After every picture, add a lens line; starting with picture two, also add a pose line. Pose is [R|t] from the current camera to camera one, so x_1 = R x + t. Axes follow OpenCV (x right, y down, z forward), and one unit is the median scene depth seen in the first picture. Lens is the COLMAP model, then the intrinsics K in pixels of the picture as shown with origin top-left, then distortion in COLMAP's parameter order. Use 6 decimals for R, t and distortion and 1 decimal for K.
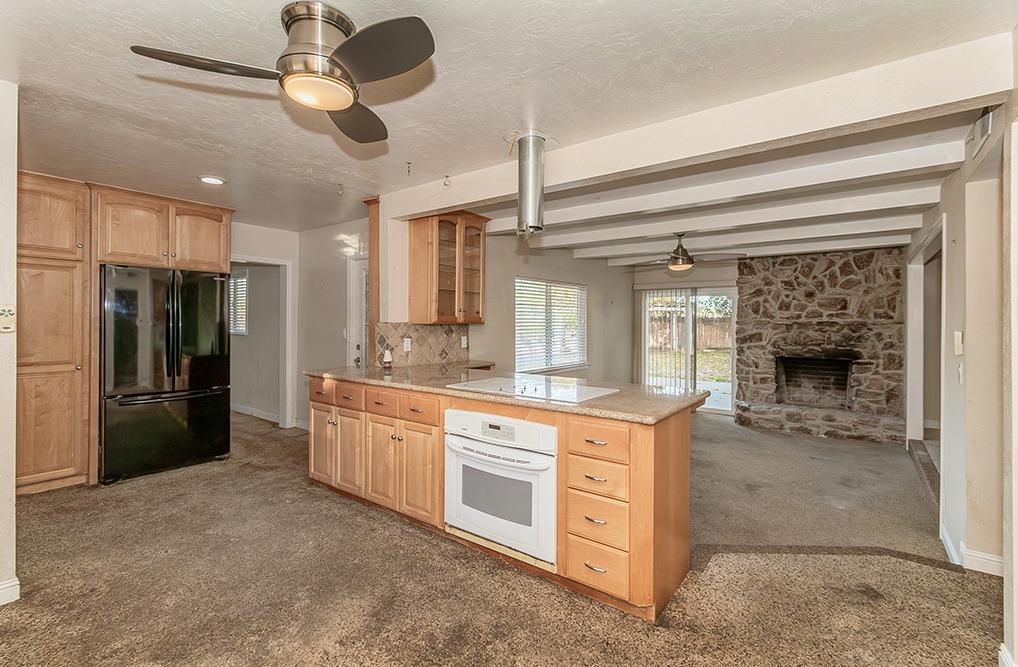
lens RADIAL K [[460.3, 0, 509.0], [0, 460.3, 321.2], [0, 0, 1]] dist [0.006928, -0.000339]
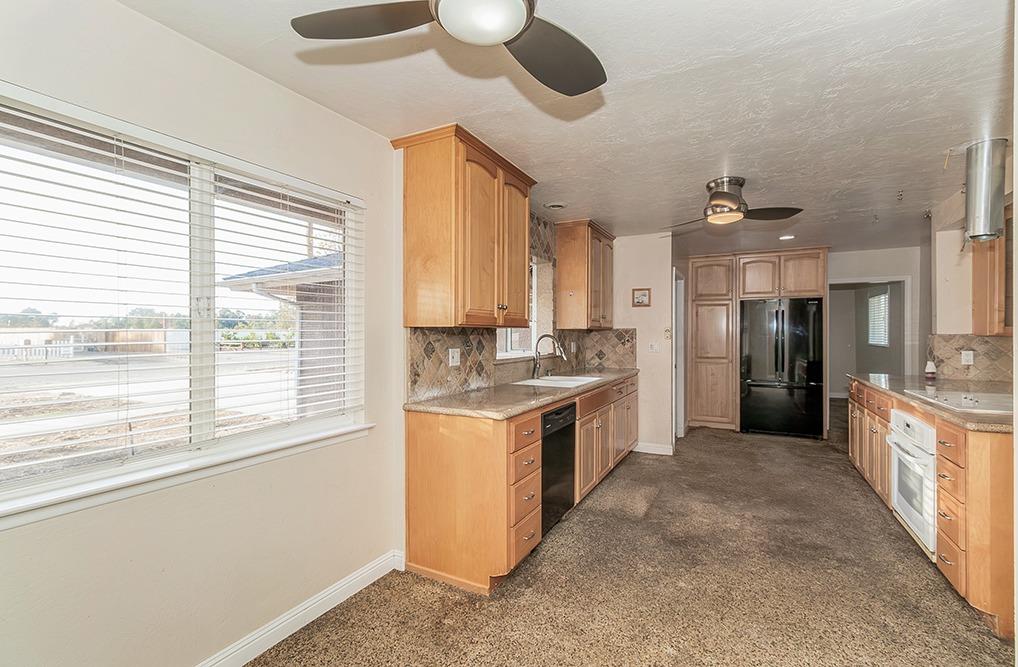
lens RADIAL K [[460.3, 0, 505.1], [0, 460.3, 332.1], [0, 0, 1]] dist [0.006928, -0.000339]
pose [[0.163516, -0.010223, -0.986488, 1.372758], [0.001618, 0.999948, -0.010095, 0.015272], [0.986539, 0.000055, 0.163524, -0.244364]]
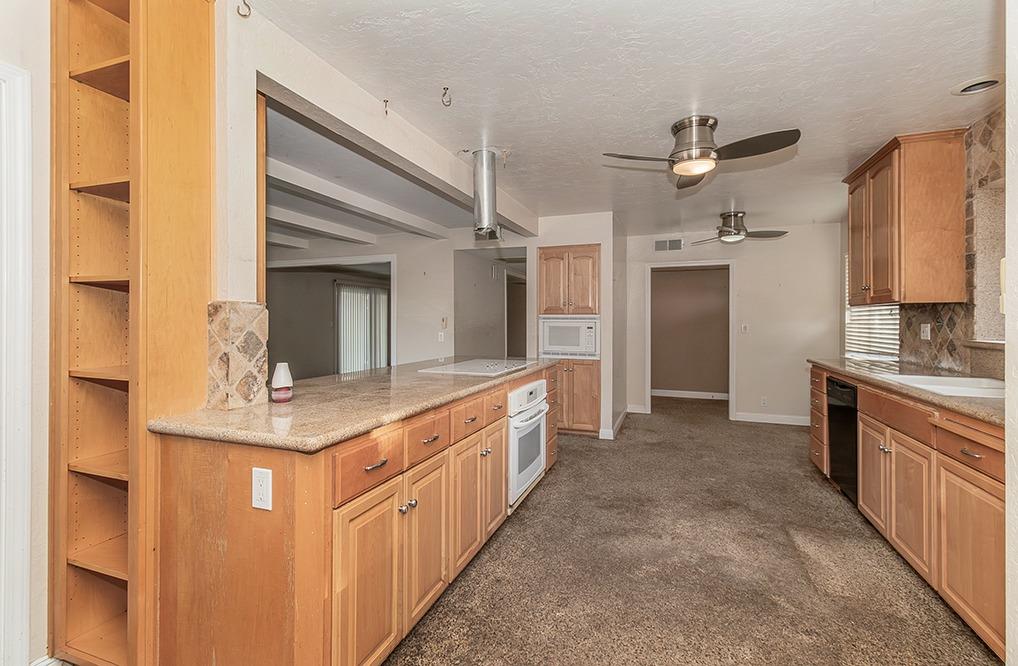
lens RADIAL K [[460.3, 0, 505.6], [0, 460.3, 315.8], [0, 0, 1]] dist [0.006928, -0.000339]
pose [[-0.285844, 0.001524, 0.958275, -1.769365], [-0.001960, 0.999996, -0.002175, 0.036085], [-0.958274, -0.002500, -0.285840, 2.087040]]
